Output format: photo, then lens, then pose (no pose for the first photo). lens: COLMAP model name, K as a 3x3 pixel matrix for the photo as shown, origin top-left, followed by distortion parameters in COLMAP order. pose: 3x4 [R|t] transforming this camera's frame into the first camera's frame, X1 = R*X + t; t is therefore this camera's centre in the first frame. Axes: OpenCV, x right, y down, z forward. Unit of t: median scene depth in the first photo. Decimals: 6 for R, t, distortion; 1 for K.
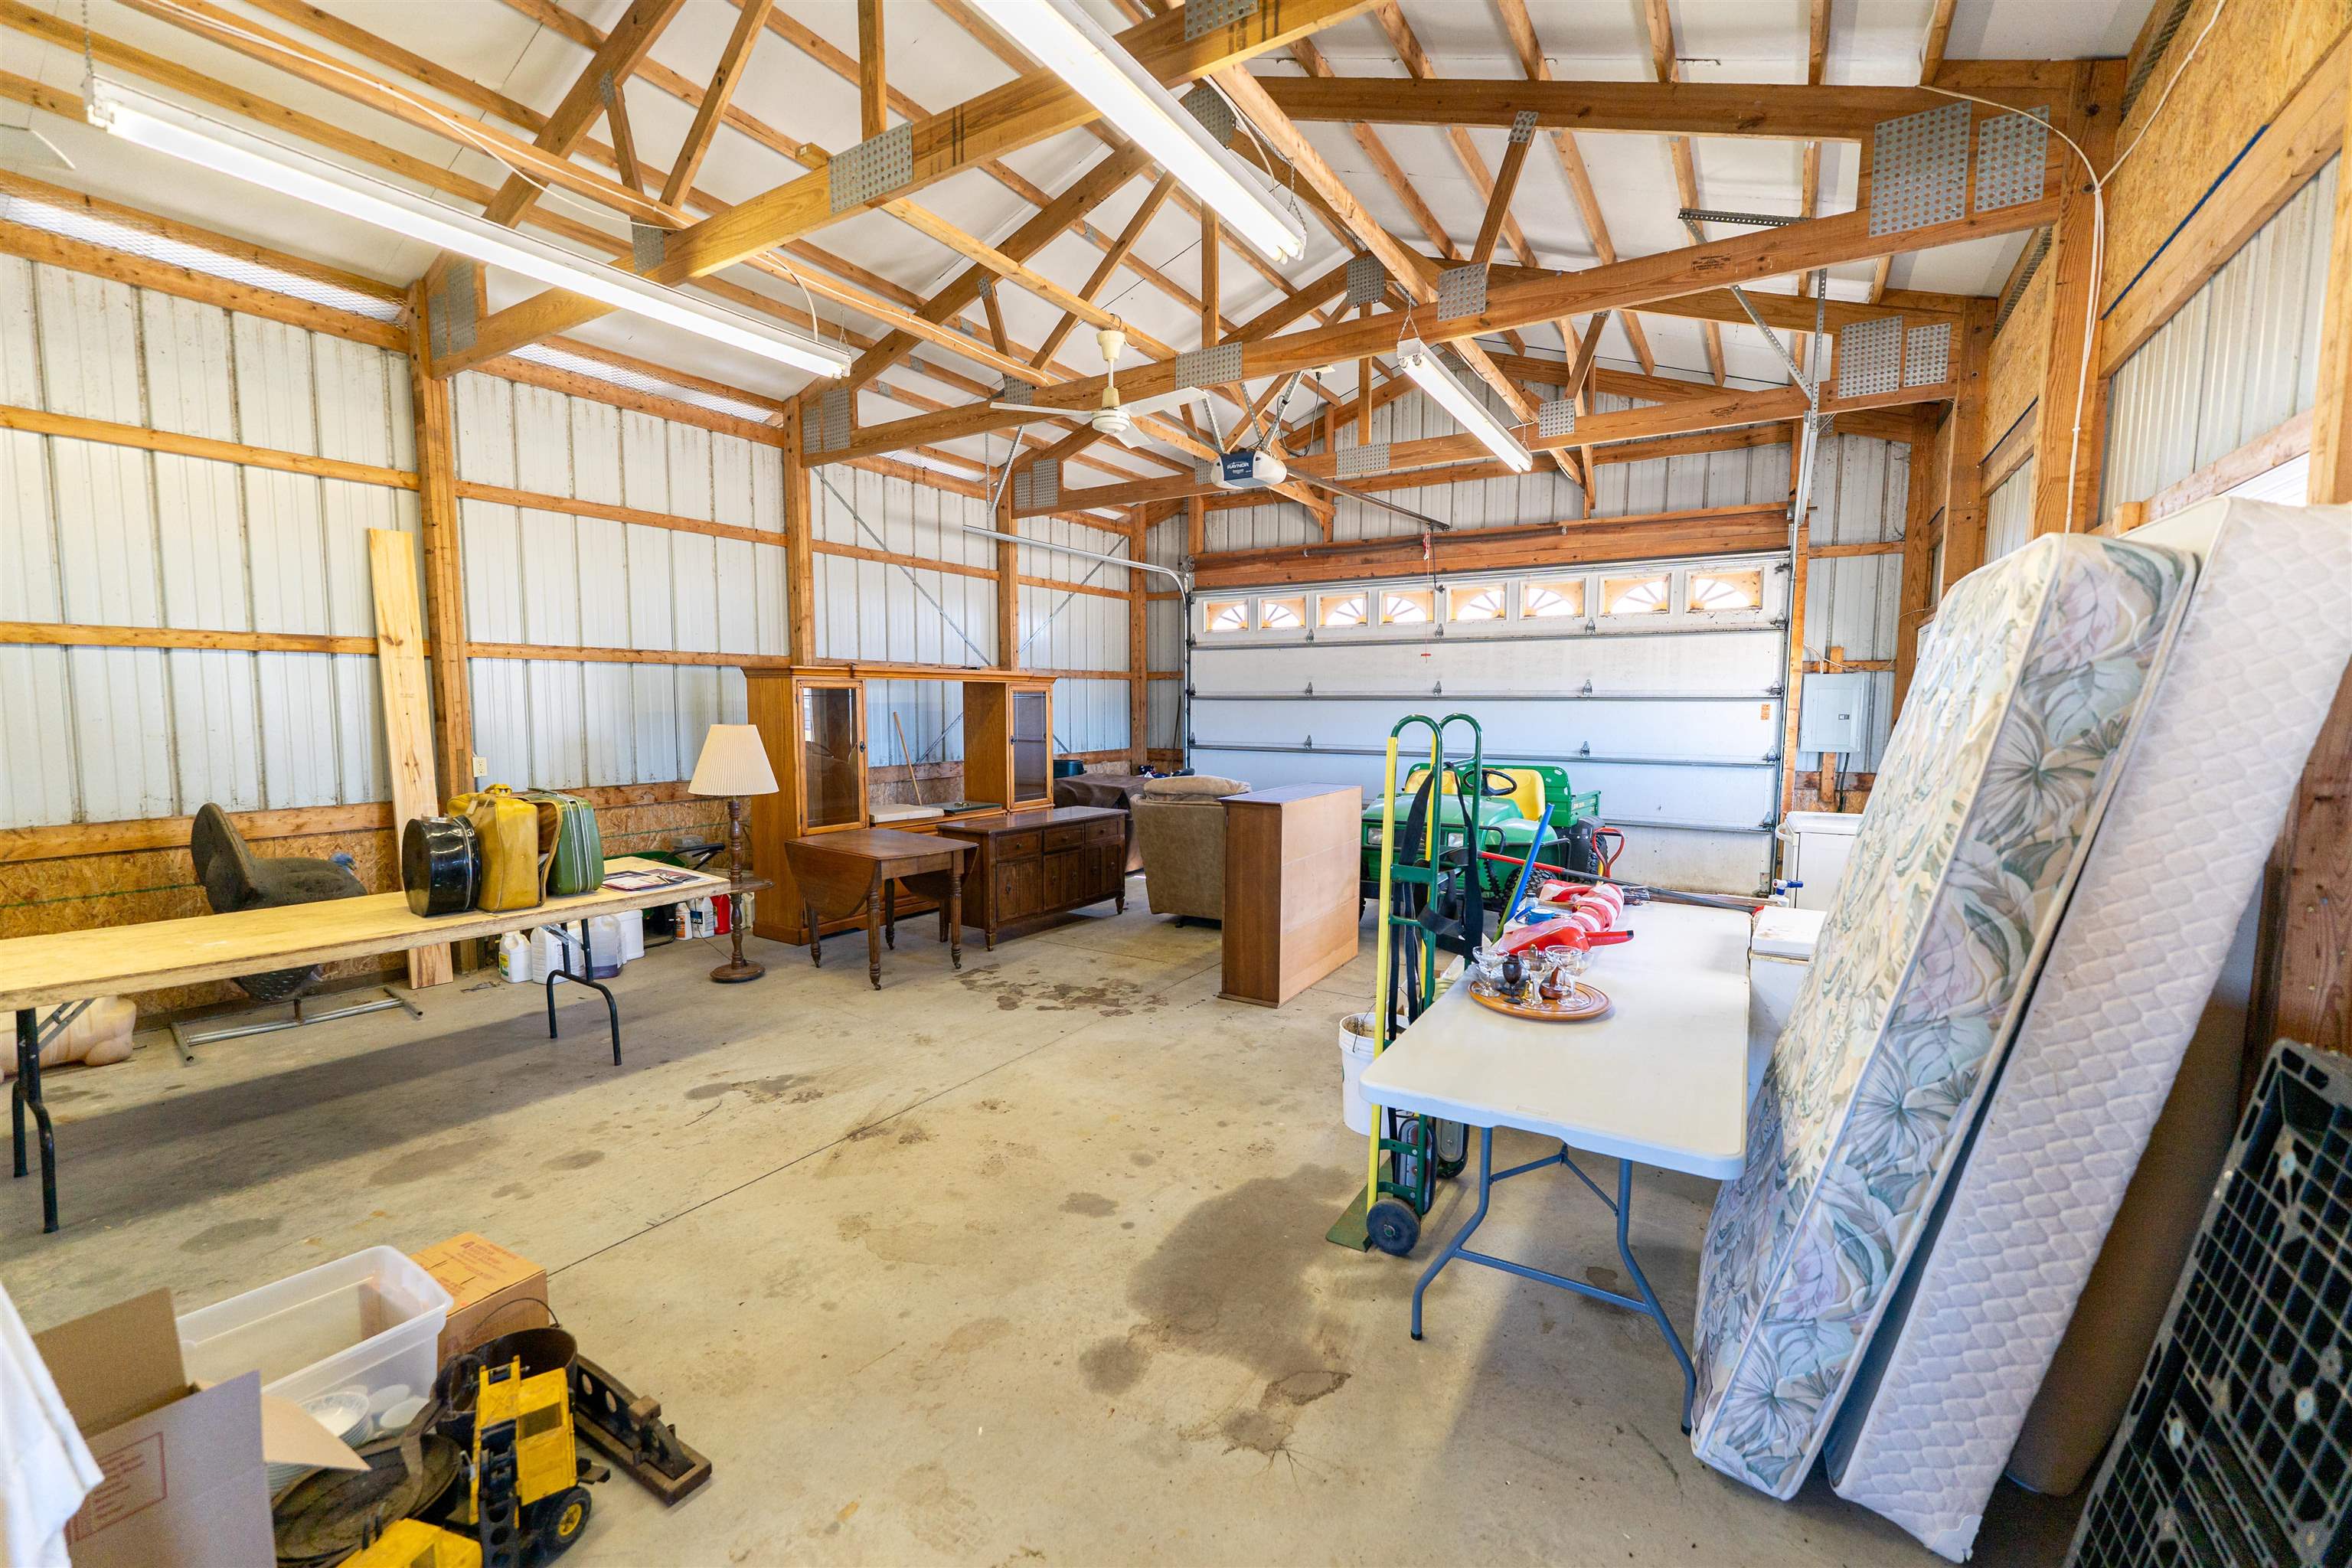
lens RADIAL K [[934.8, 0, 1182.7], [0, 934.8, 792.8], [0, 0, 1]] dist [-0.000326, -0.000530]
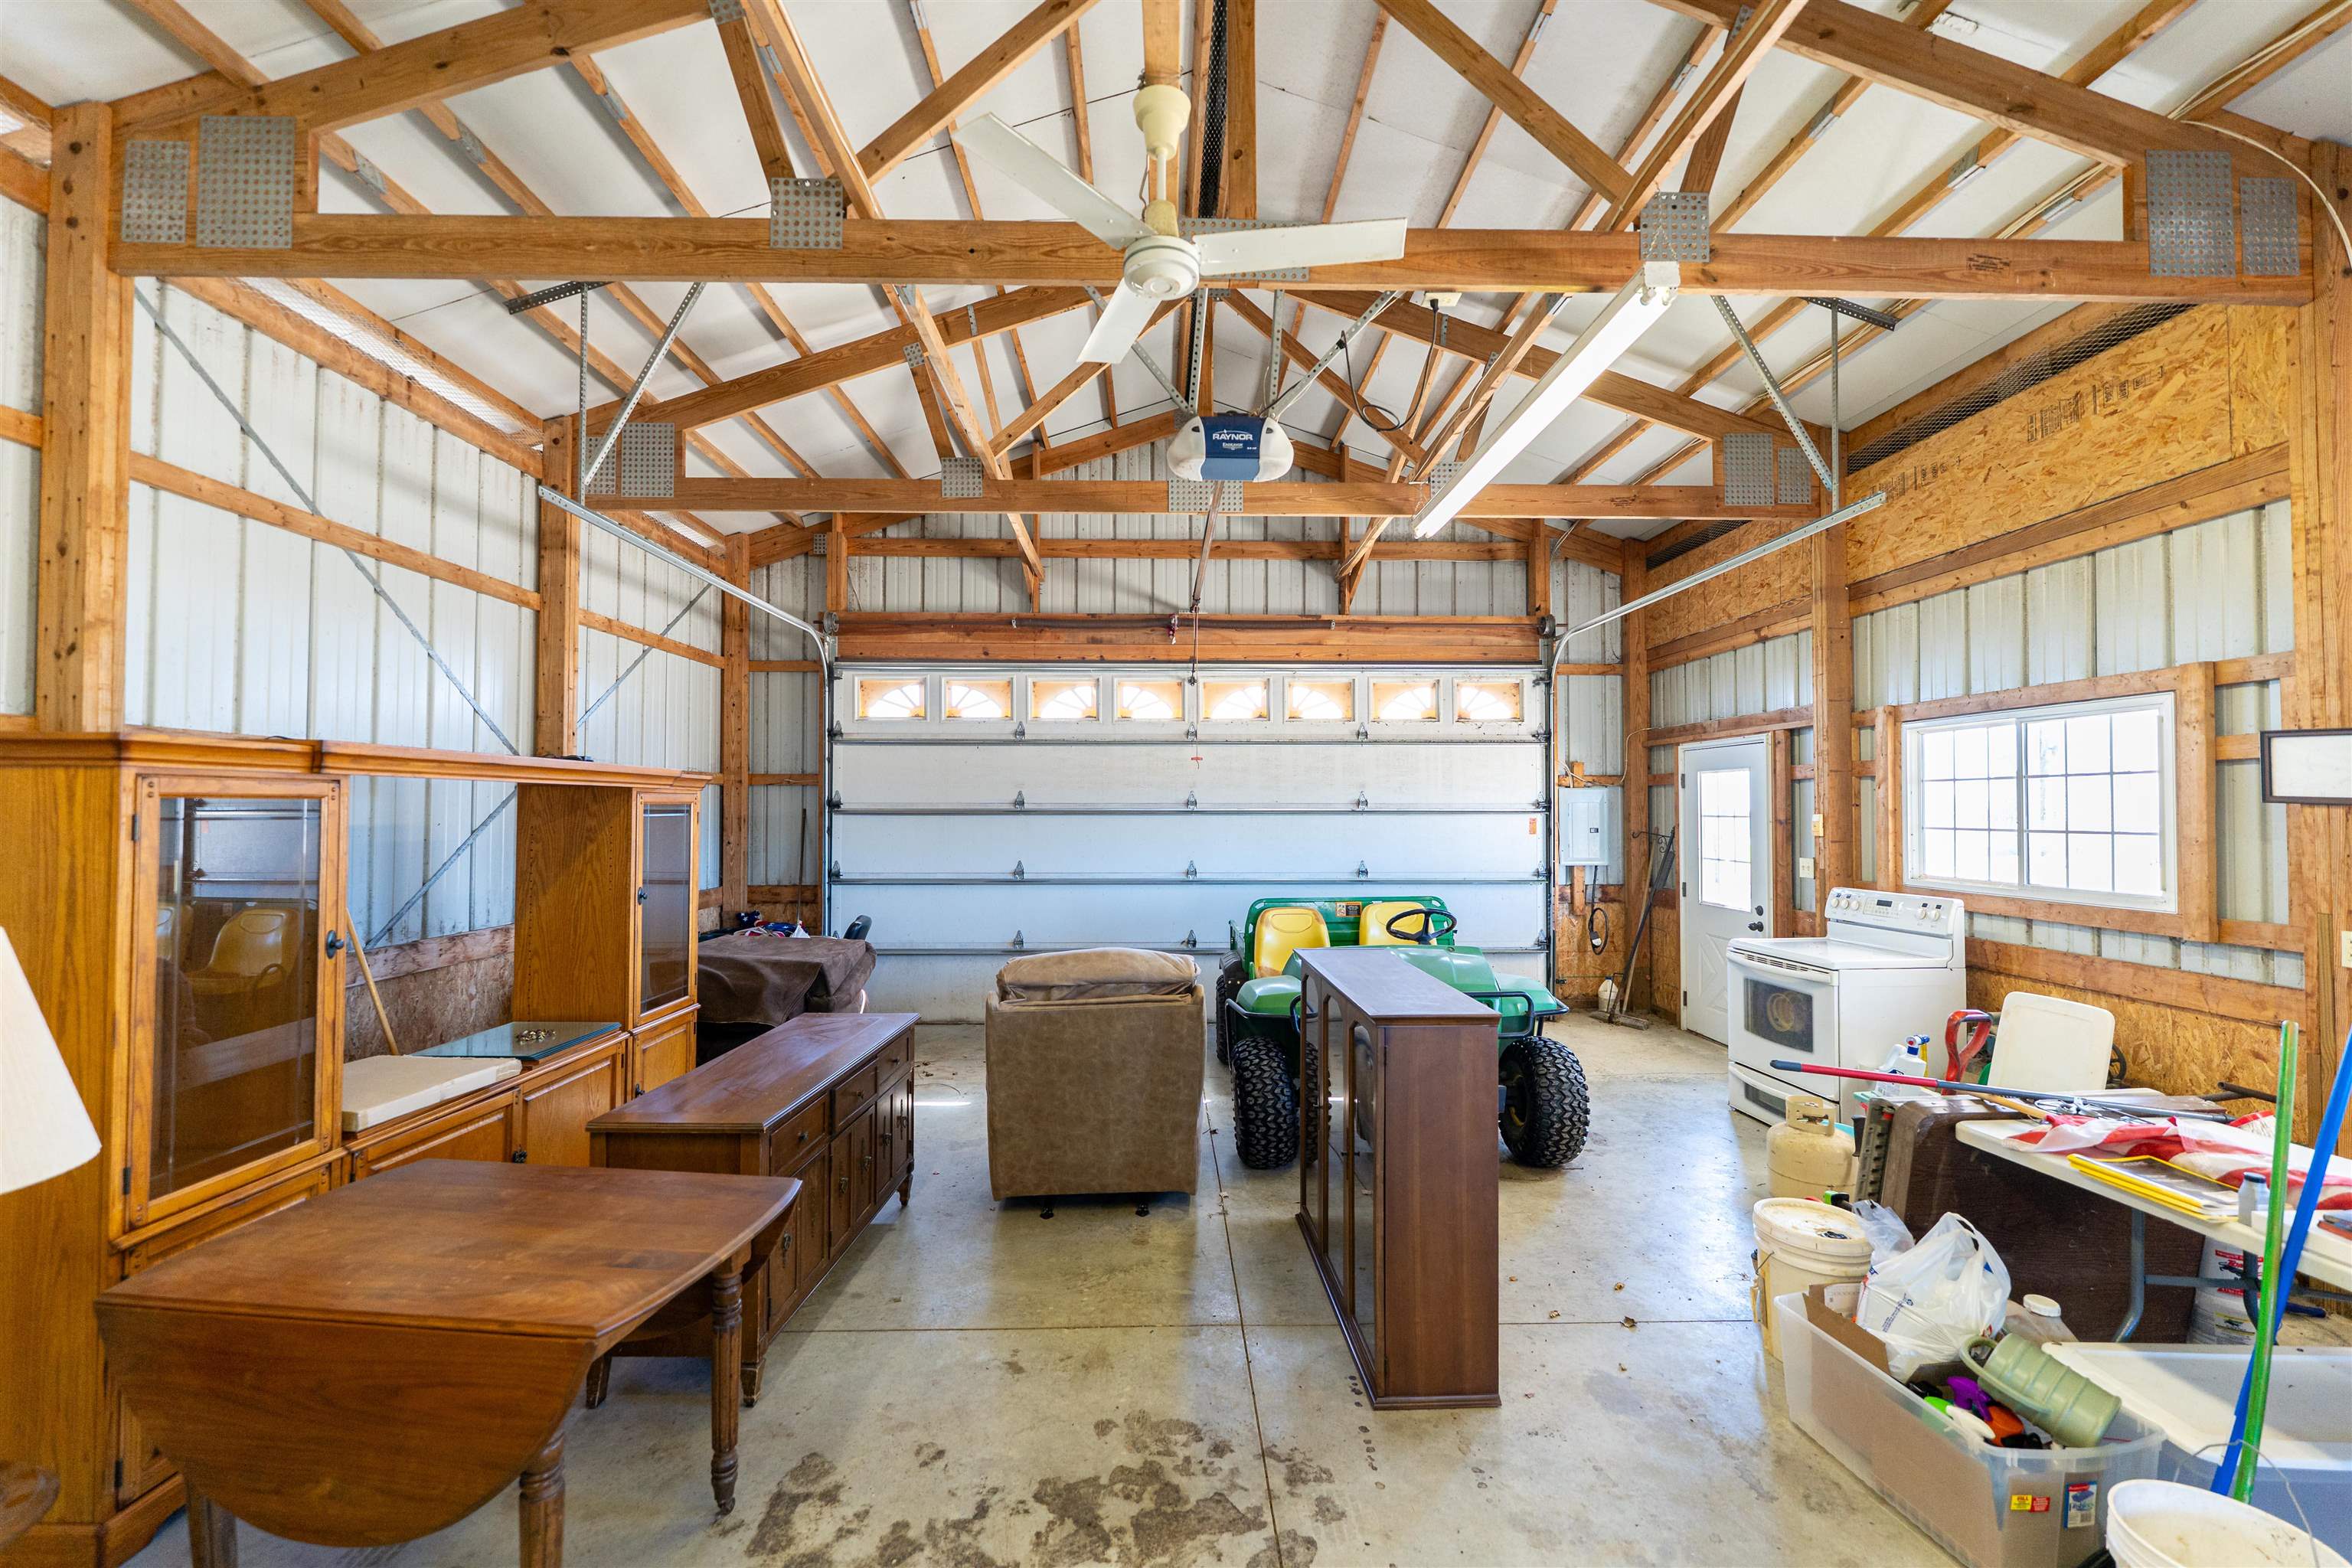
lens RADIAL K [[934.8, 0, 1175.5], [0, 934.8, 790.3], [0, 0, 1]] dist [-0.000326, -0.000530]
pose [[0.839186, 0.009735, 0.543757, -0.194074], [0.055019, 0.993190, -0.102693, -0.039899], [-0.541054, 0.116096, 0.832936, 0.350640]]
